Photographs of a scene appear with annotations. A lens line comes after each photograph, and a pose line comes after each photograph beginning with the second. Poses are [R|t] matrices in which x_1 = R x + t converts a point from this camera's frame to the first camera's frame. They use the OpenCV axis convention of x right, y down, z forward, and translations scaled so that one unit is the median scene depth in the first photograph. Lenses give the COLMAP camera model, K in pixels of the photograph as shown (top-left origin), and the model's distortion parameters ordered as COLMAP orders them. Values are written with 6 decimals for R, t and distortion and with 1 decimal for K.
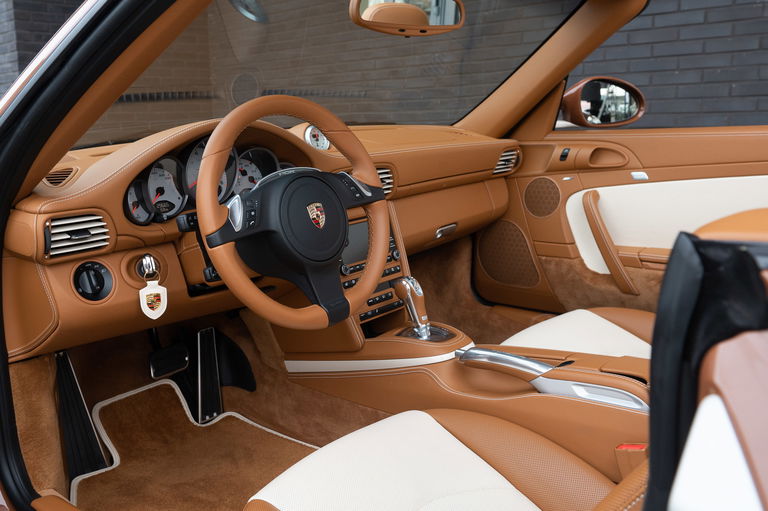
lens RADIAL K [[652.7, 0, 383.8], [0, 652.7, 221.2], [0, 0, 1]] dist [-0.013214, -0.011314]
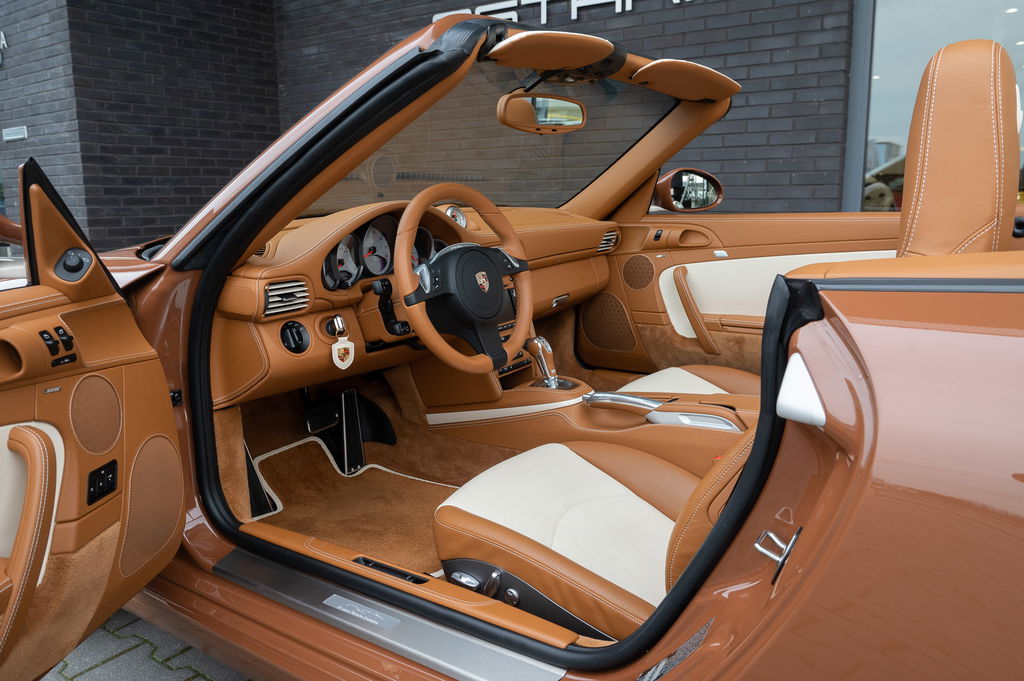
lens RADIAL K [[786.6, 0, 512.0], [0, 786.6, 340.5], [0, 0, 1]] dist [0.001934, -0.075848]
pose [[0.987324, -0.010703, 0.158359, -0.235279], [0.006004, 0.999528, 0.030118, 0.047754], [-0.158606, -0.028785, 0.986922, -0.398276]]
